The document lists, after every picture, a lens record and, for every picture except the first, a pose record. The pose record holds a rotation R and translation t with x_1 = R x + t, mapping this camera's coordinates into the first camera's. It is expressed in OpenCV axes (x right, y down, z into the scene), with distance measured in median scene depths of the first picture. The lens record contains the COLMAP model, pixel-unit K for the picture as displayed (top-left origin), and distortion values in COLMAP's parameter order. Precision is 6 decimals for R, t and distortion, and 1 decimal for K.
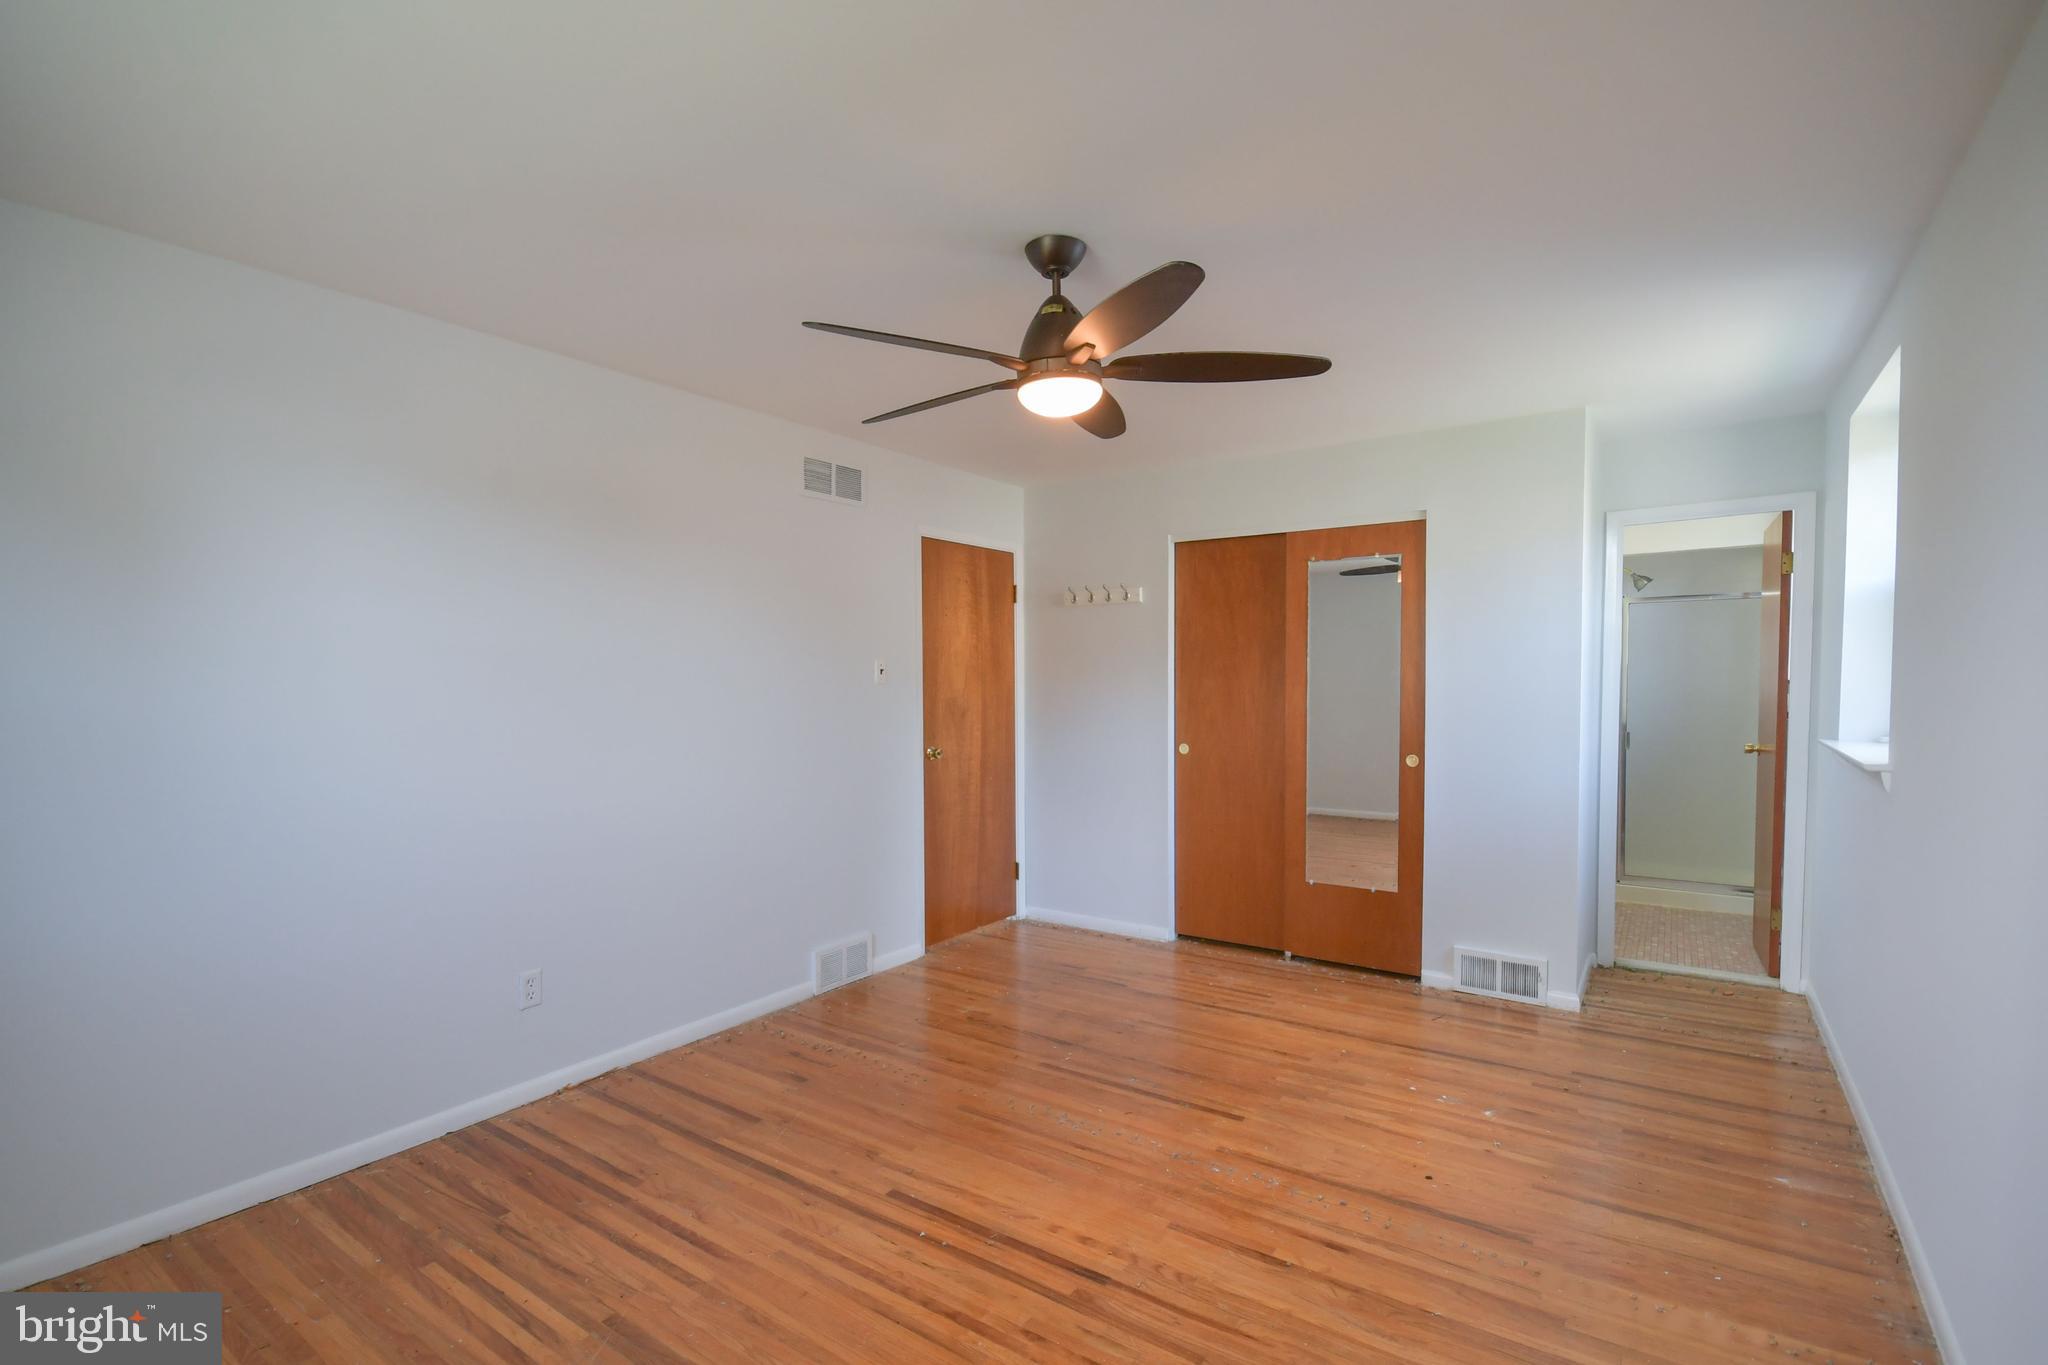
lens RADIAL K [[898.7, 0, 1055.2], [0, 898.7, 711.1], [0, 0, 1]] dist [0.008899, -0.014078]
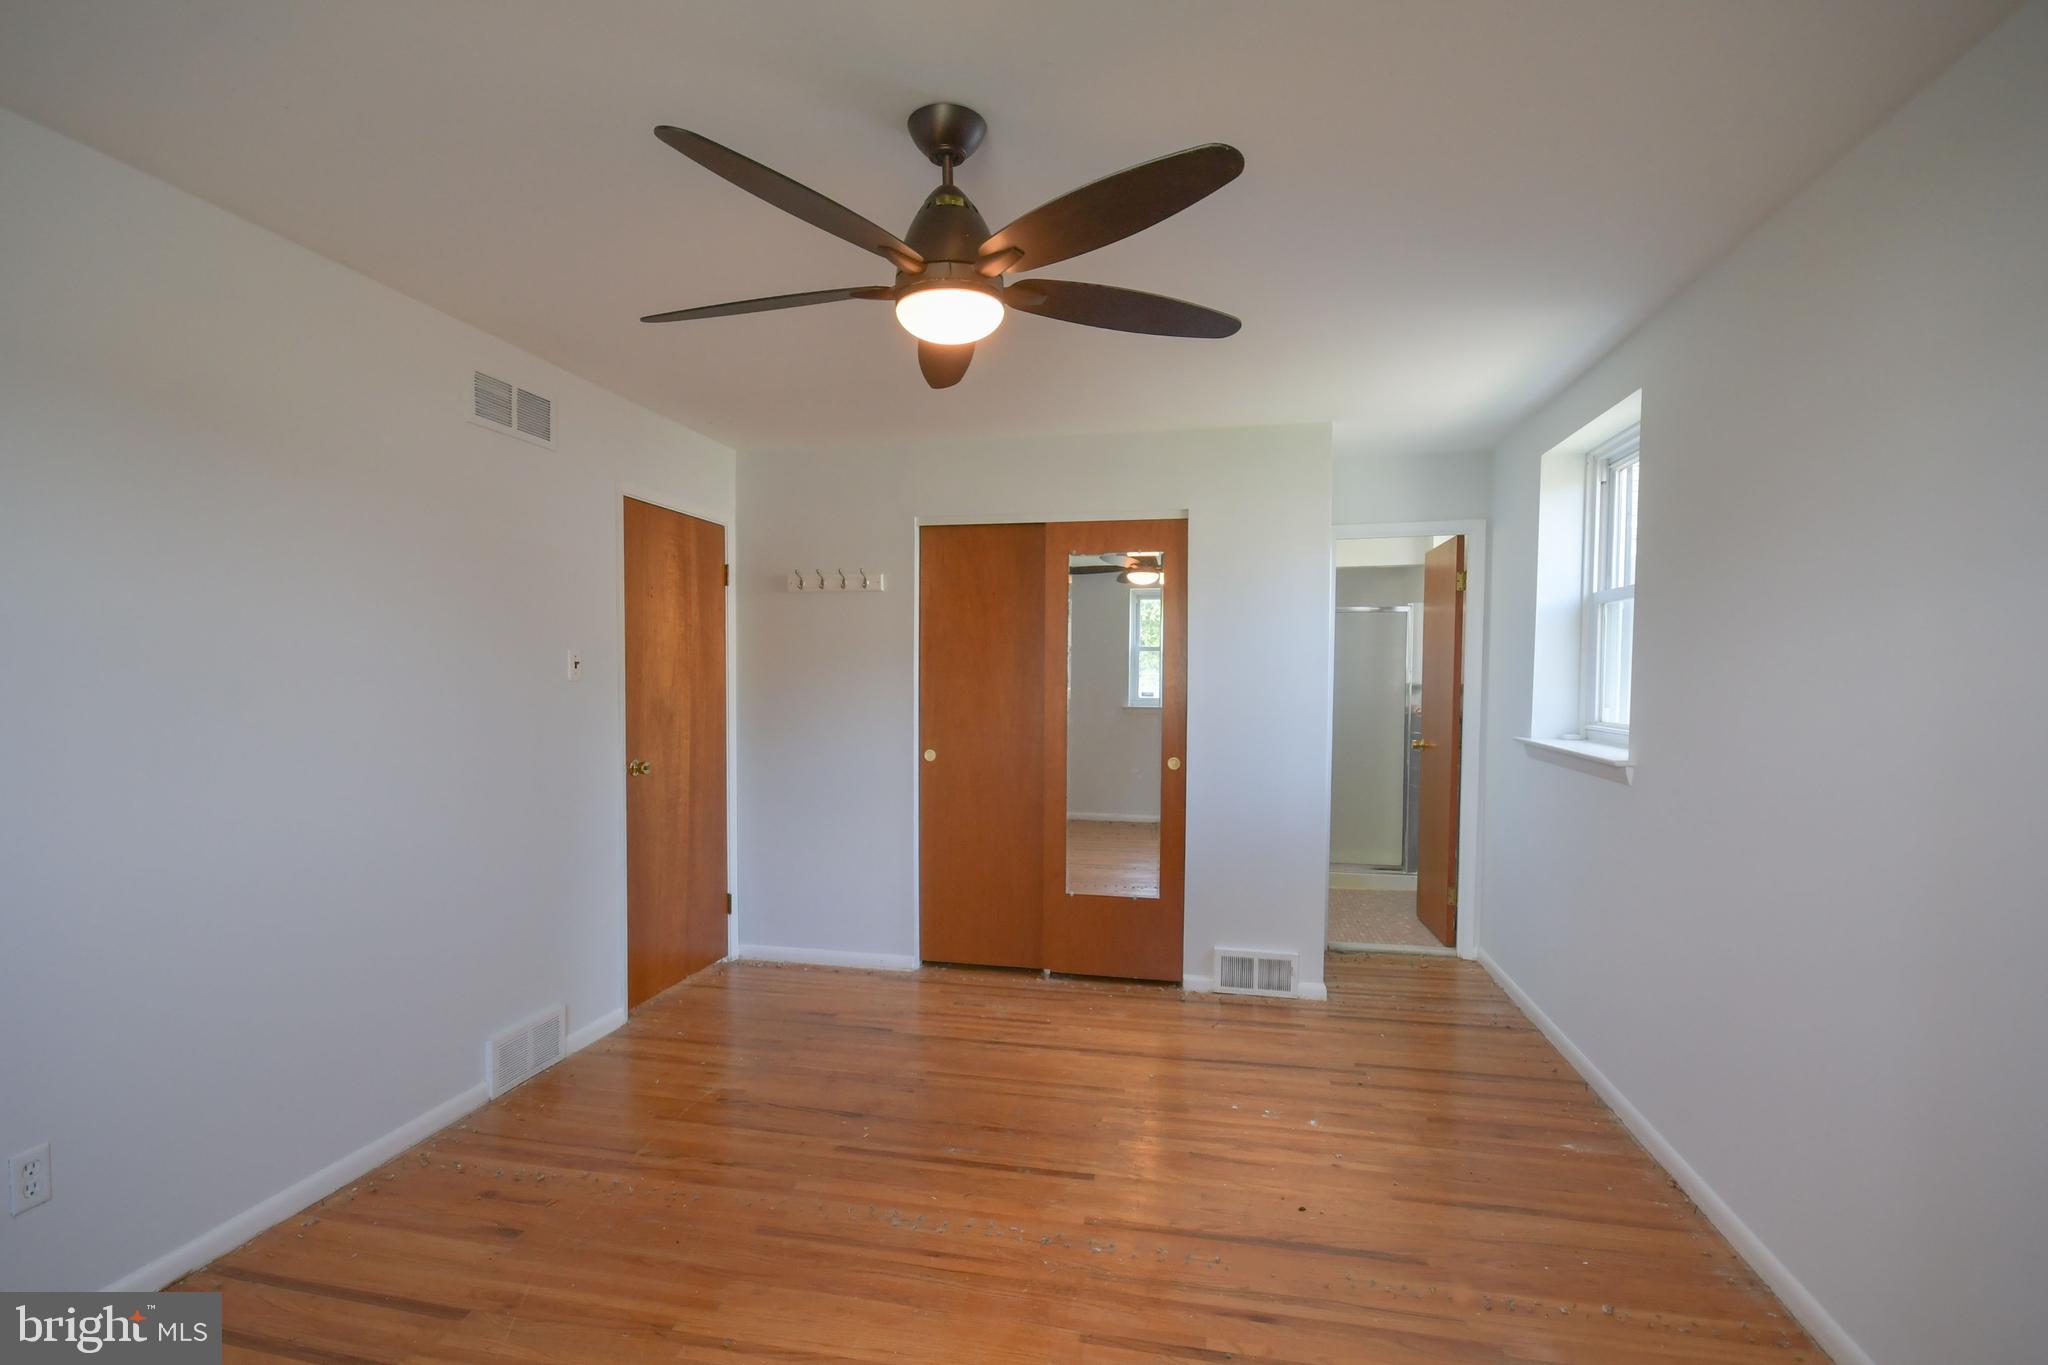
lens RADIAL K [[911.5, 0, 1012.1], [0, 911.5, 707.3], [0, 0, 1]] dist [-0.000268, -0.000829]
pose [[0.931625, -0.001758, 0.363417, -0.143785], [0.003771, 0.999981, -0.004832, -0.001708], [-0.363402, 0.005872, 0.931614, 0.148604]]
